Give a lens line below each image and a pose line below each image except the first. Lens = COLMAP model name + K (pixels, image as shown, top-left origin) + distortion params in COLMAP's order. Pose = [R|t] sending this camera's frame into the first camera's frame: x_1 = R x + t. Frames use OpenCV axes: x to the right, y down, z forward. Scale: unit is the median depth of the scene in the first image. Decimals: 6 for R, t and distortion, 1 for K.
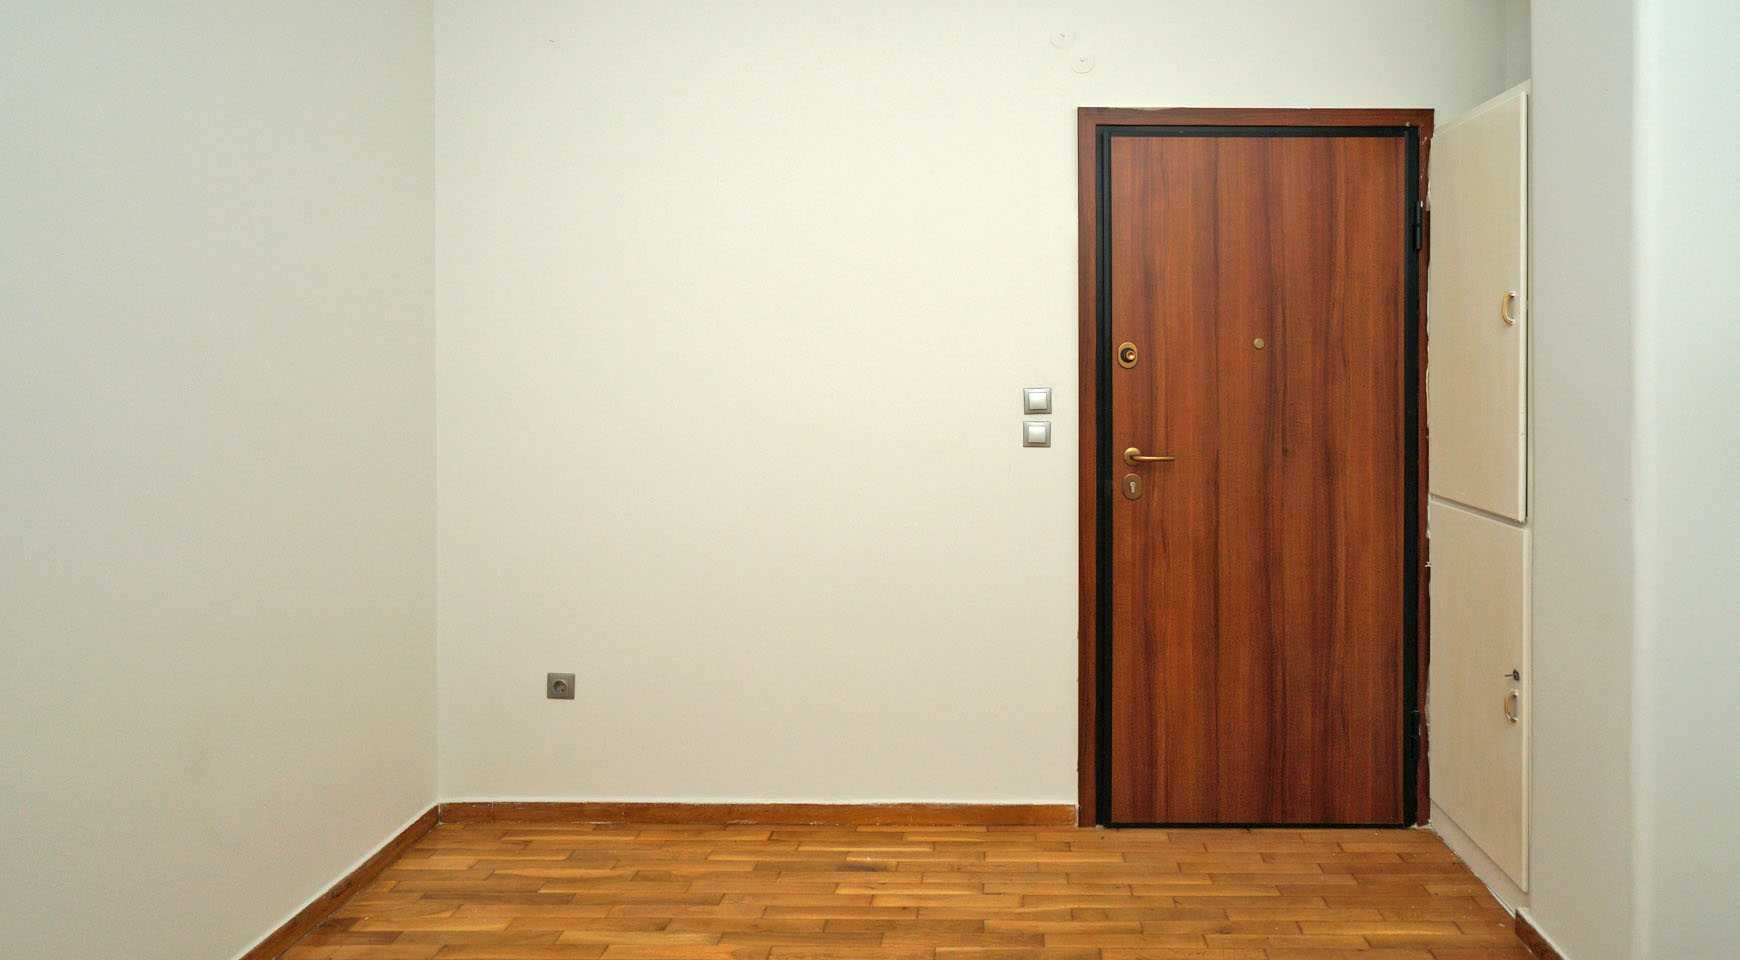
lens RADIAL K [[826.1, 0, 966.4], [0, 826.1, 372.8], [0, 0, 1]] dist [-0.002456, 0.000550]
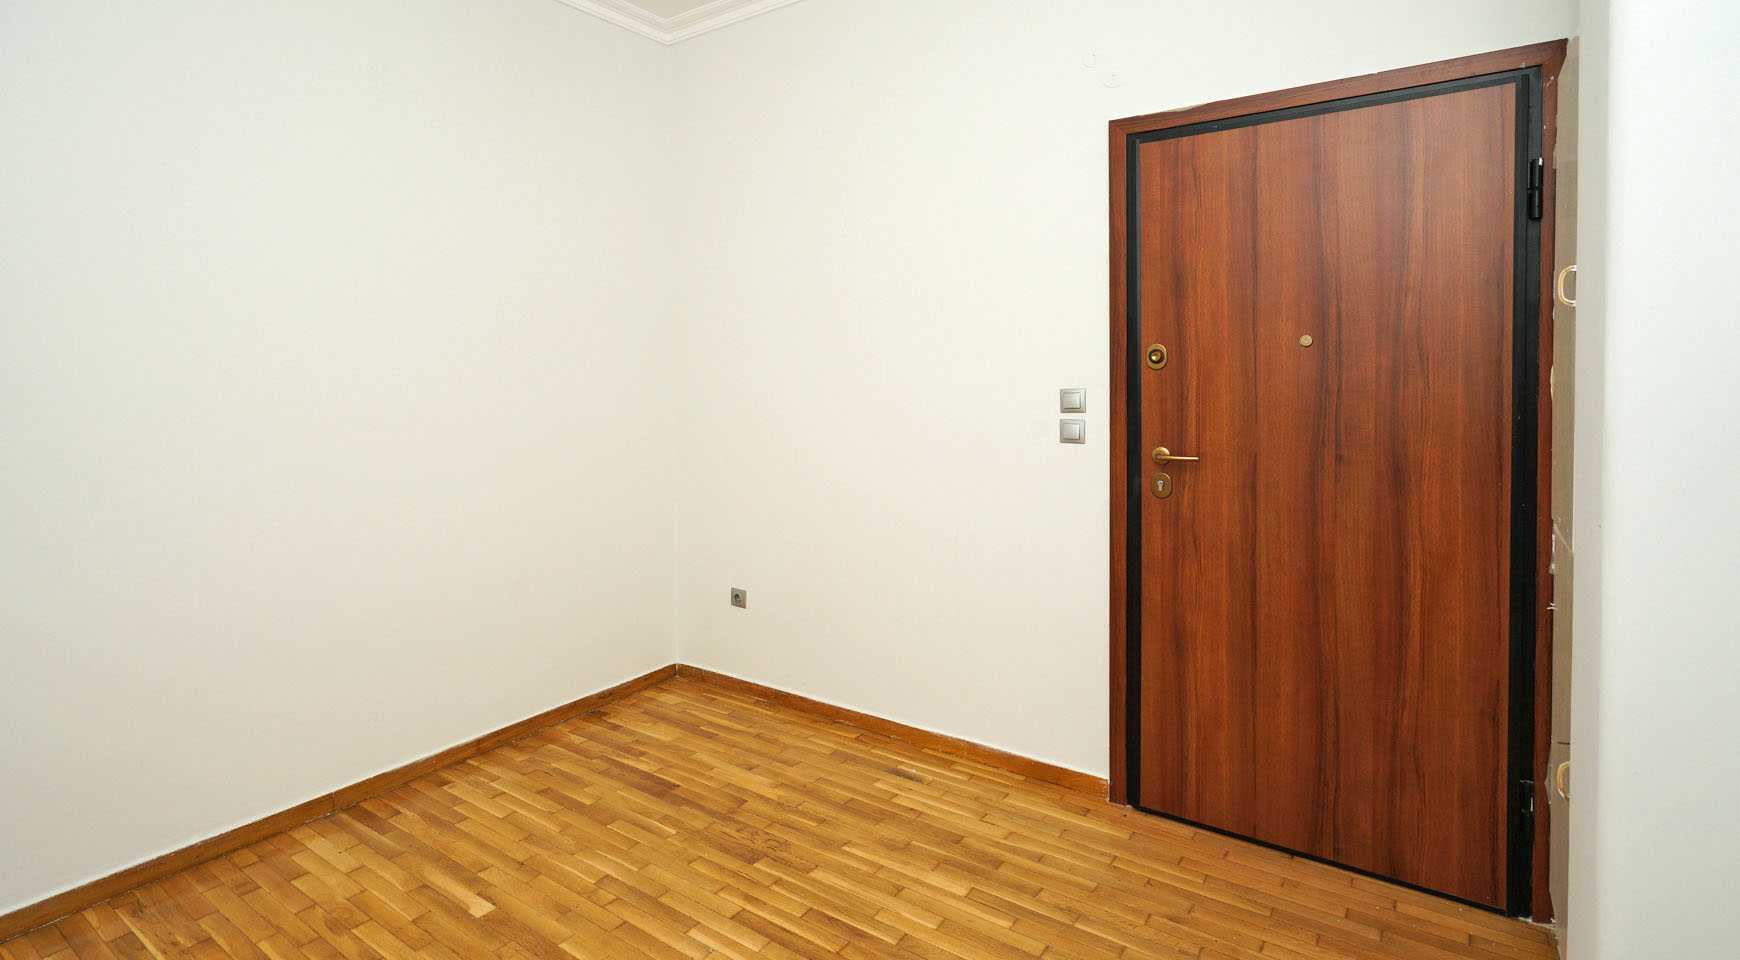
lens RADIAL K [[764.1, 0, 862.4], [0, 764.1, 399.4], [0, 0, 1]] dist [0.000430, 0.000339]
pose [[0.844050, 0.007185, -0.536217, 0.394366], [0.002754, 0.999839, 0.017732, 0.014123], [0.536258, -0.016444, 0.843894, 0.006599]]
